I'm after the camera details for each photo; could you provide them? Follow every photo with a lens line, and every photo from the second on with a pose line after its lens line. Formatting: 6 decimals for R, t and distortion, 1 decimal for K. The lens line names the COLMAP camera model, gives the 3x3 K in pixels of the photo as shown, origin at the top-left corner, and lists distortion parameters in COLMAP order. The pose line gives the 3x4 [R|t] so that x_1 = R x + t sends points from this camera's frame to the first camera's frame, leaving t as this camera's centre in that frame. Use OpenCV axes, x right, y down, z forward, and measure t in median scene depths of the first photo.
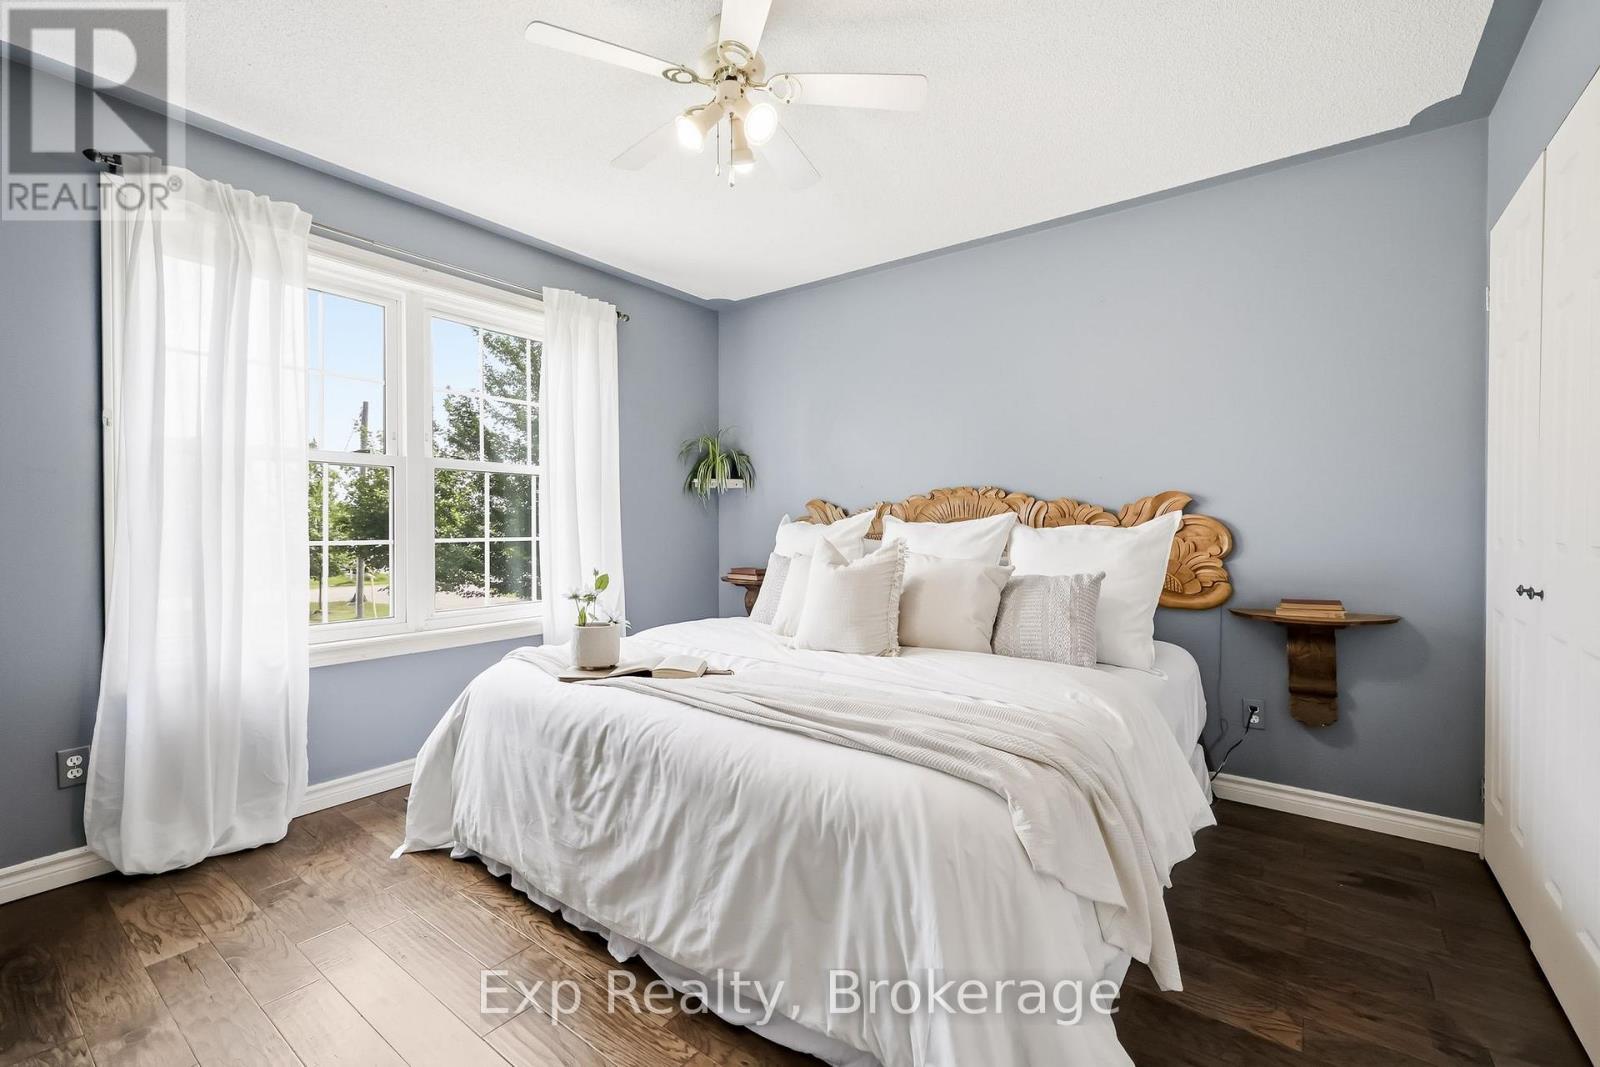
lens RADIAL K [[675.0, 0, 803.7], [0, 675.0, 526.4], [0, 0, 1]] dist [0.018385, -0.000067]
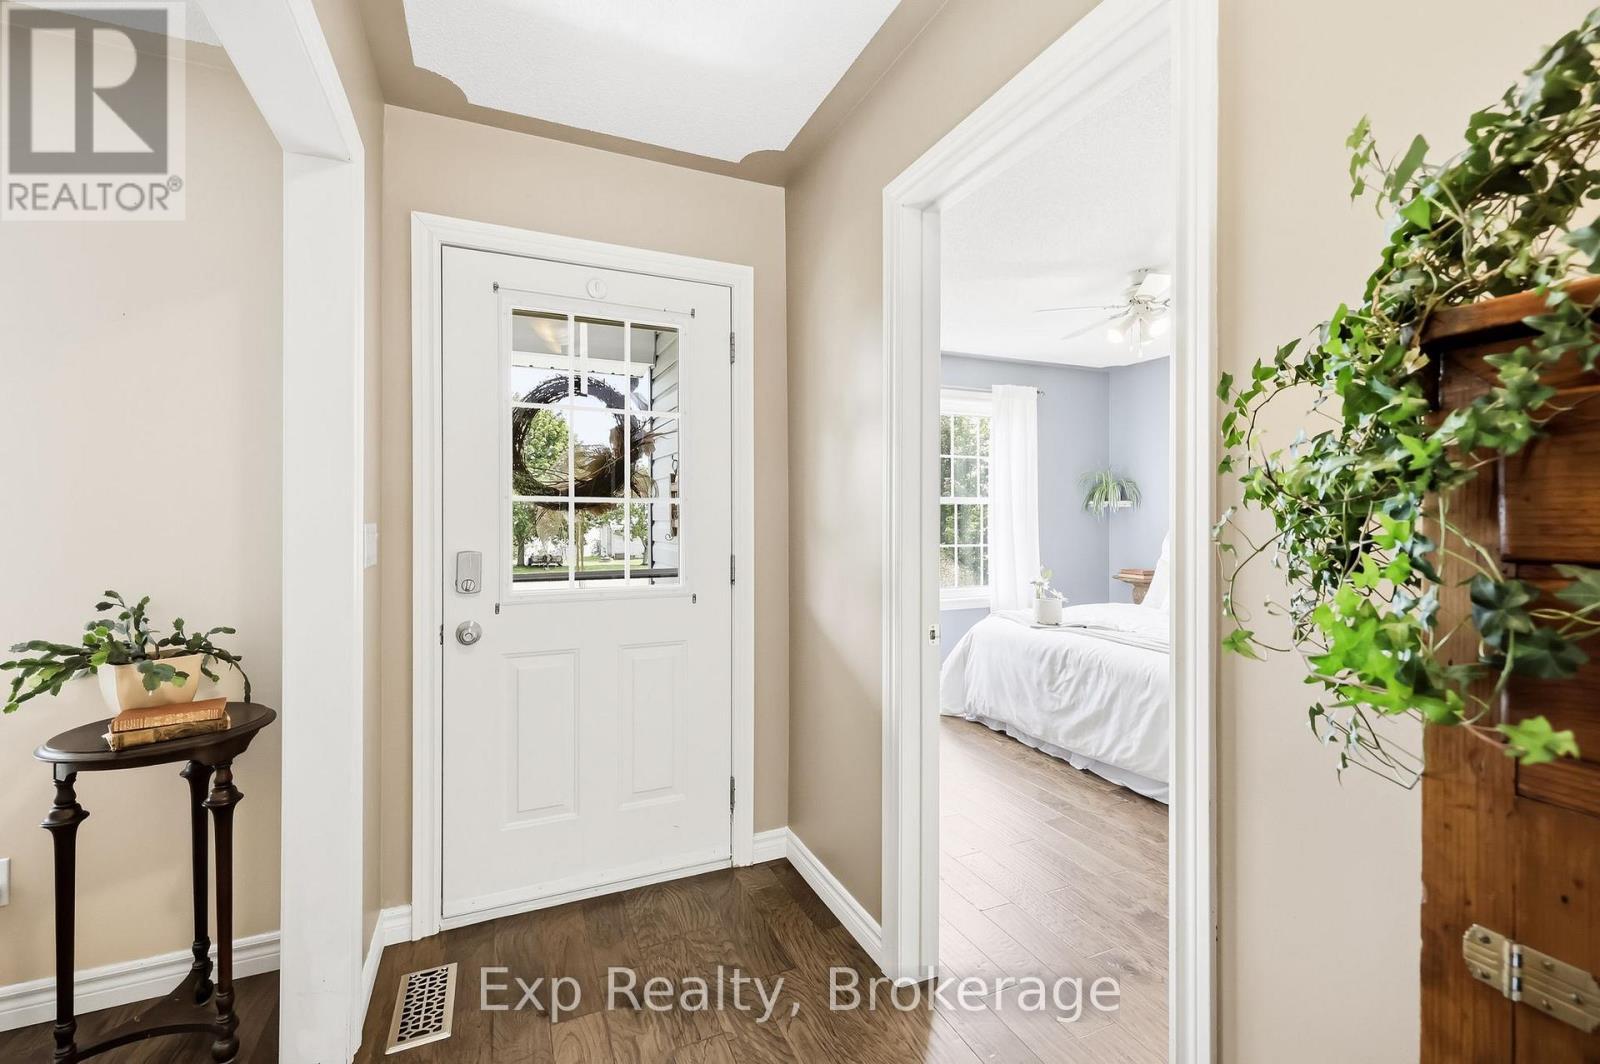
lens RADIAL K [[675.0, 0, 795.9], [0, 675.0, 516.3], [0, 0, 1]] dist [0.018385, -0.000067]
pose [[0.868303, -0.000092, -0.496034, -0.006360], [-0.003550, 0.999973, -0.006399, -0.064035], [0.496021, 0.007317, 0.868279, -0.978797]]
